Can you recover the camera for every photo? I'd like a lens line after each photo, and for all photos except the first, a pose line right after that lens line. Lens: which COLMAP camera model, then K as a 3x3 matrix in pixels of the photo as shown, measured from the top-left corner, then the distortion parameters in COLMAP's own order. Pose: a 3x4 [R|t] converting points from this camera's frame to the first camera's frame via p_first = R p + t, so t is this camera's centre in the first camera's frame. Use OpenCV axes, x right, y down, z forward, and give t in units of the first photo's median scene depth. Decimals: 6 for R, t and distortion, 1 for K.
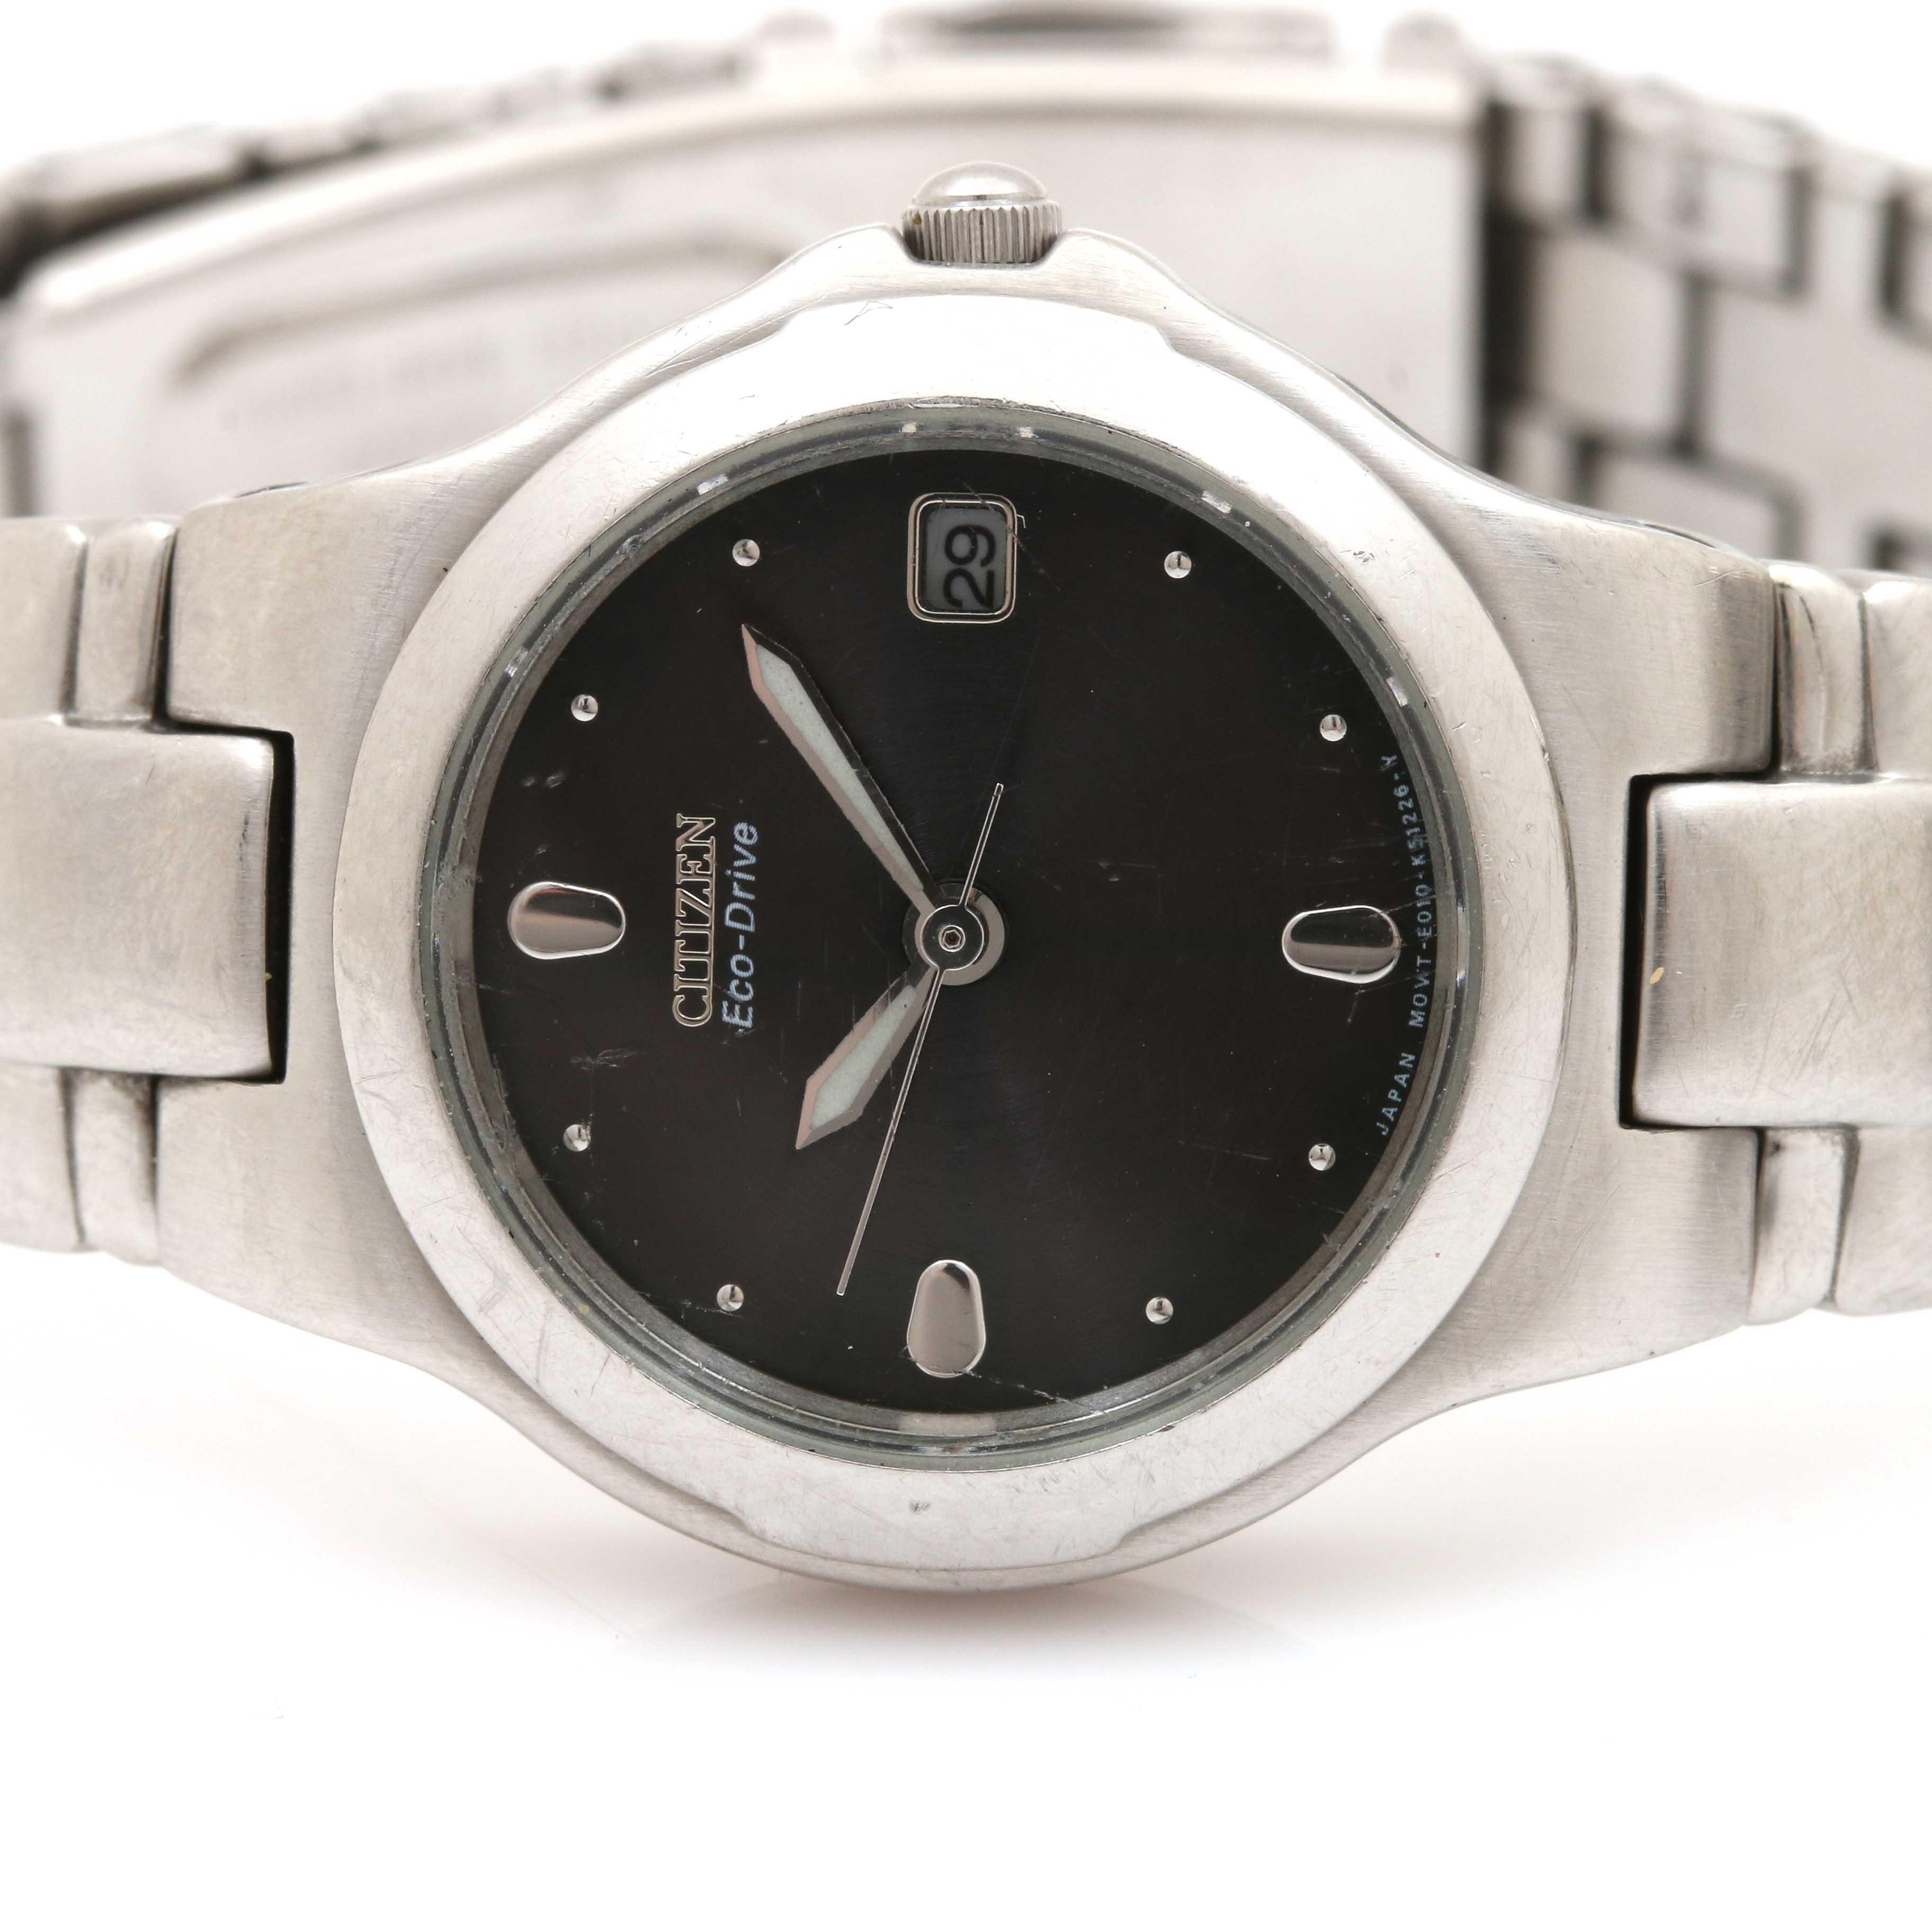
lens RADIAL K [[11639.0, 0, 965.2], [0, 11639.0, 965.9], [0, 0, 1]] dist [-0.224571, 0.000000]
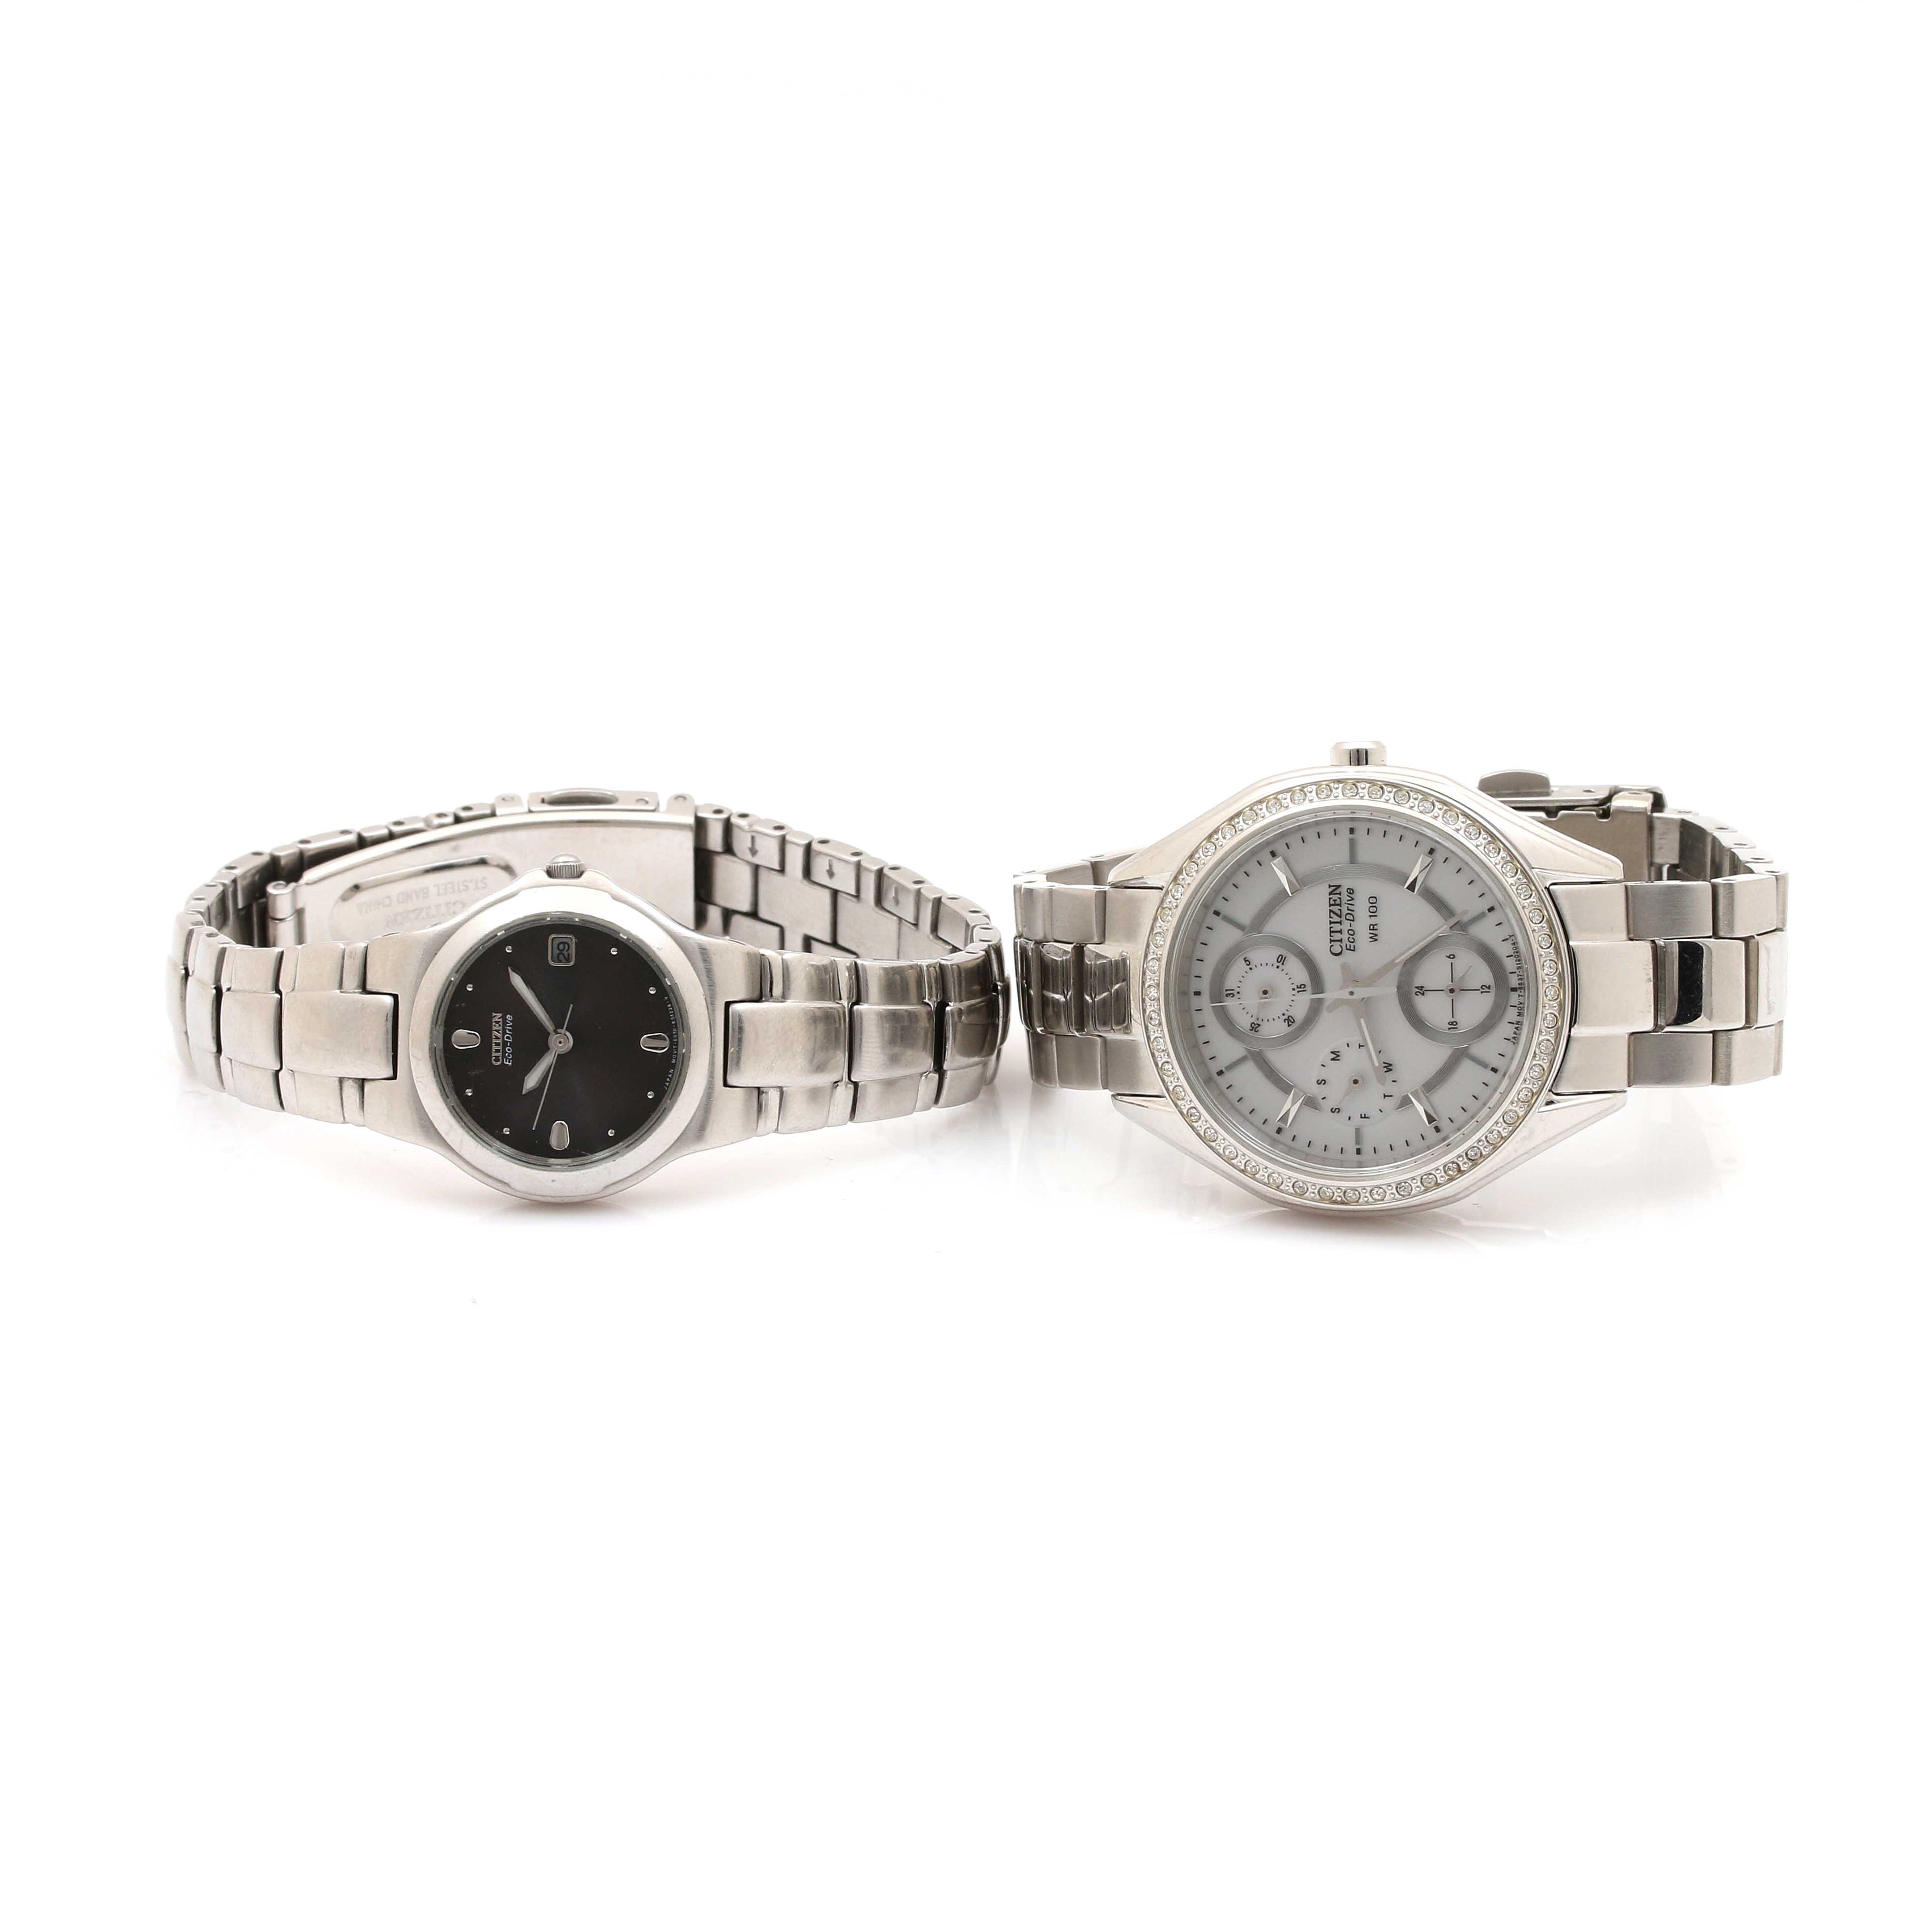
lens RADIAL K [[11639.0, 0, 966.2], [0, 11639.0, 965.9], [0, 0, 1]] dist [-0.224571, 0.000000]
pose [[0.998744, -0.009928, 0.049102, -0.059024], [0.011211, 0.999601, -0.025916, 0.078220], [-0.048825, 0.026434, 0.998457, -3.089758]]
